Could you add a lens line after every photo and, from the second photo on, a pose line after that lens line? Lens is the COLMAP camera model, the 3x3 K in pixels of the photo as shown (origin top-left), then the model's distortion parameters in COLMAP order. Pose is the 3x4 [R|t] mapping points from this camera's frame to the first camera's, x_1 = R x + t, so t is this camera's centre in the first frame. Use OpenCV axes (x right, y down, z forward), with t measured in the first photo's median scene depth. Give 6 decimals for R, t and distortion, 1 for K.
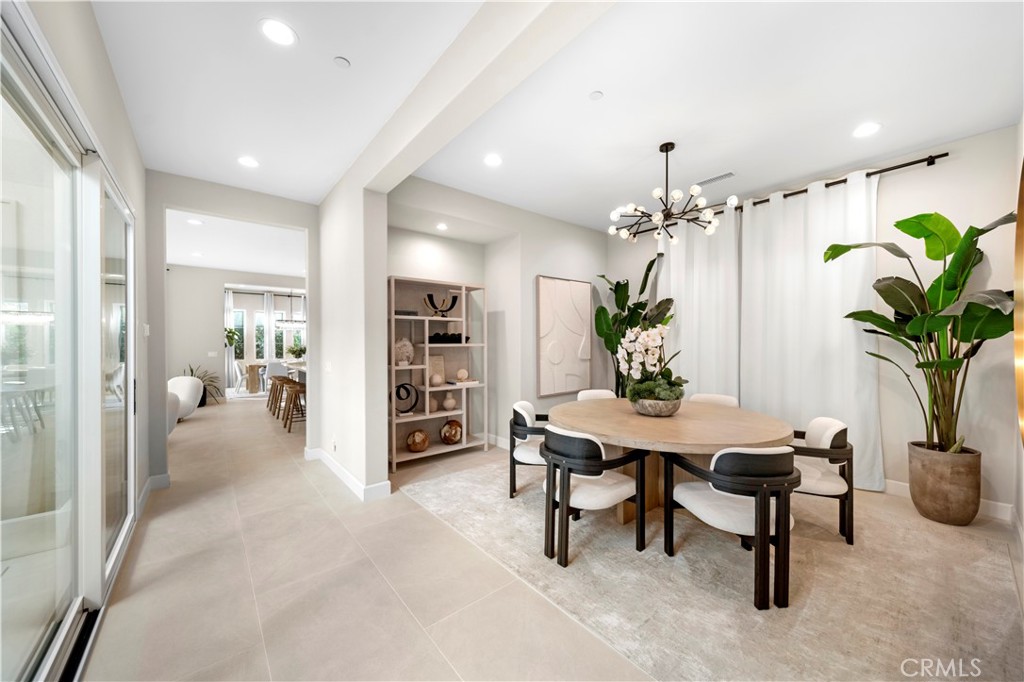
lens RADIAL K [[374.6, 0, 512.0], [0, 374.6, 341.0], [0, 0, 1]] dist [0.000528, 0.000013]
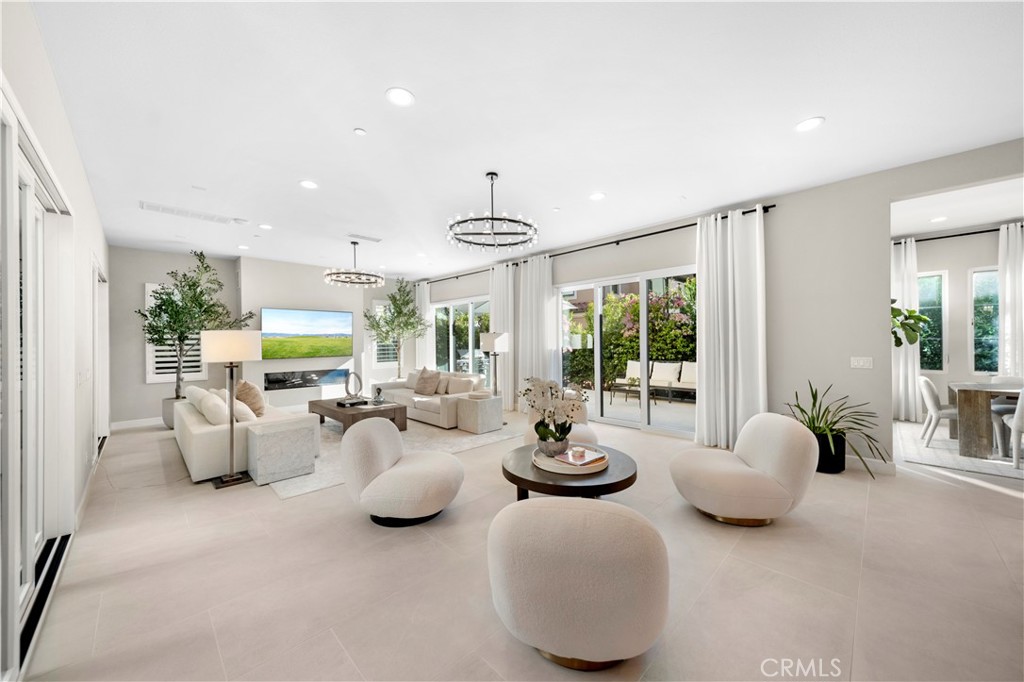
lens RADIAL K [[368.7, 0, 512.0], [0, 368.7, 341.0], [0, 0, 1]] dist [0.001614, 0.000213]
pose [[0.093683, 0.003703, -0.995595, -0.779459], [0.008858, 0.999950, 0.004553, 0.008088], [0.995563, -0.009245, 0.093645, 1.070105]]
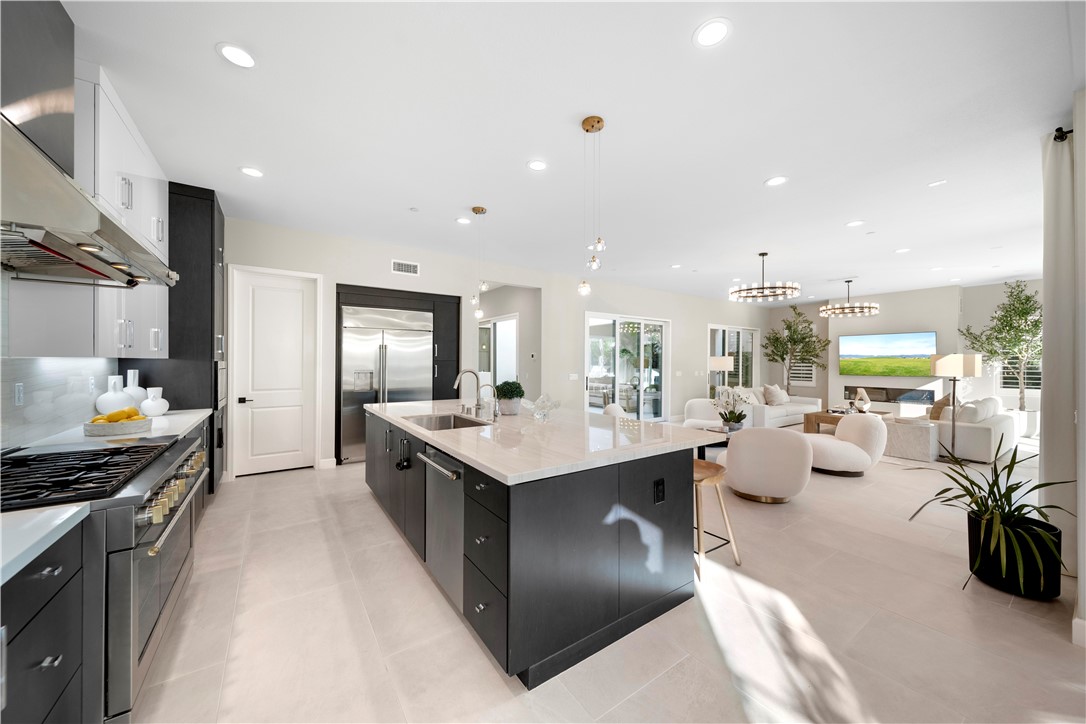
lens RADIAL K [[387.9, 0, 540.3], [0, 387.9, 360.6], [0, 0, 1]] dist [-0.001077, -0.000368]
pose [[-0.995888, 0.002154, 0.090565, -0.983642], [0.001941, 0.999995, -0.002442, 0.004543], [-0.090570, -0.002256, -0.995888, 2.572573]]
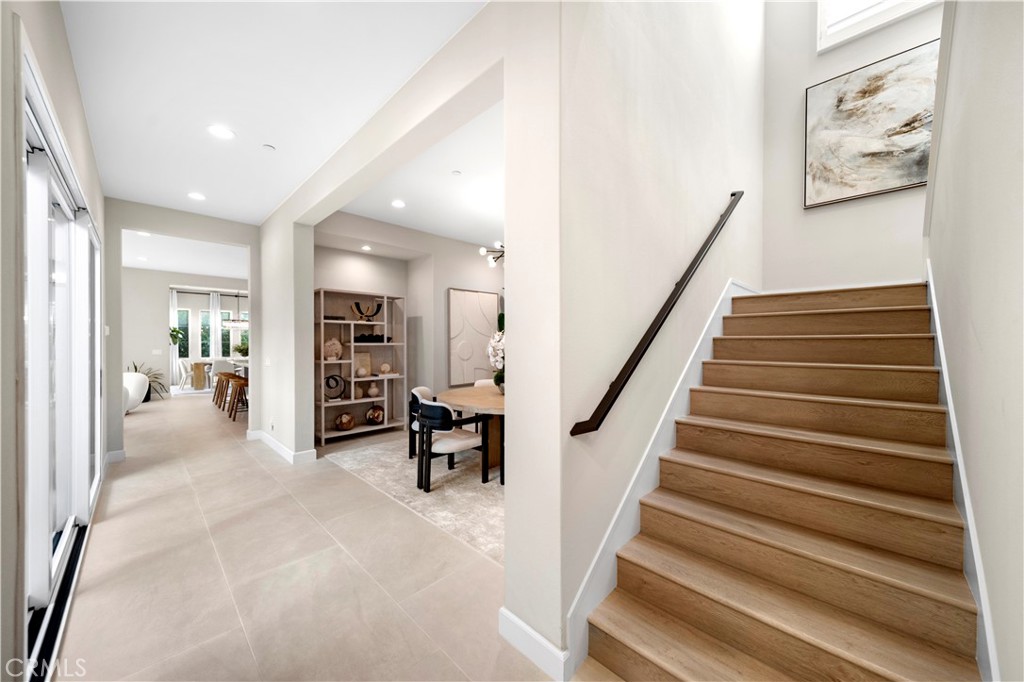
lens RADIAL K [[368.7, 0, 512.0], [0, 368.7, 341.0], [0, 0, 1]] dist [0.001614, 0.000213]
pose [[0.994804, 0.004011, 0.101729, 0.163886], [-0.004114, 0.999991, 0.000803, -0.001709], [-0.101725, -0.001217, 0.994812, -0.250910]]
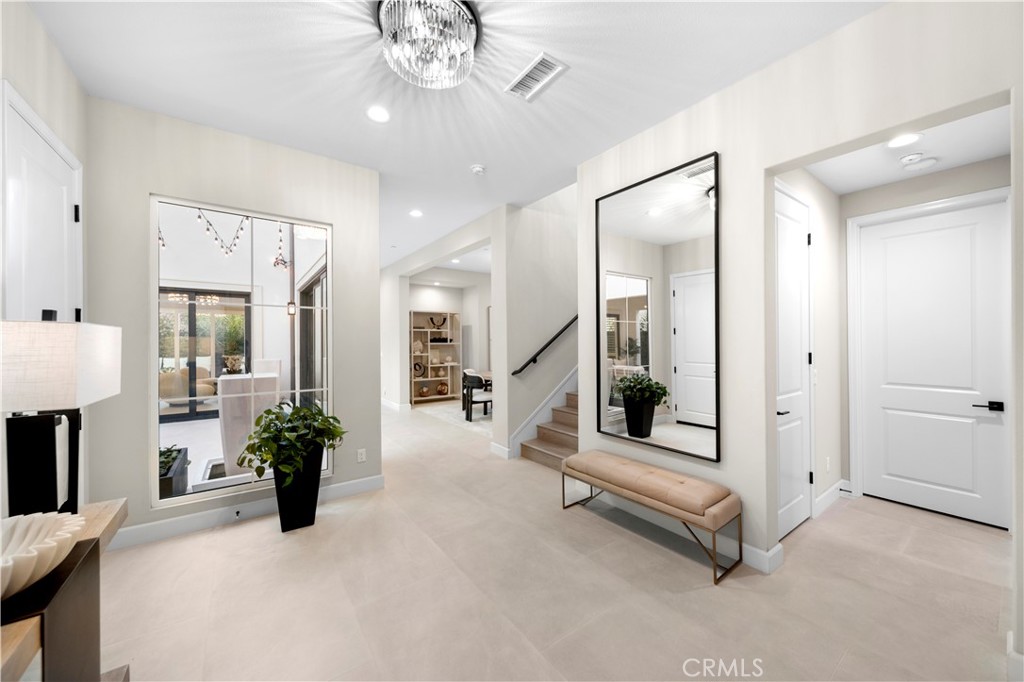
lens RADIAL K [[368.7, 0, 512.0], [0, 368.7, 341.0], [0, 0, 1]] dist [0.001614, 0.000213]
pose [[0.998318, -0.000933, -0.057962, 0.313125], [0.001056, 0.999997, 0.002094, -0.005971], [0.057960, -0.002152, 0.998317, -0.895676]]
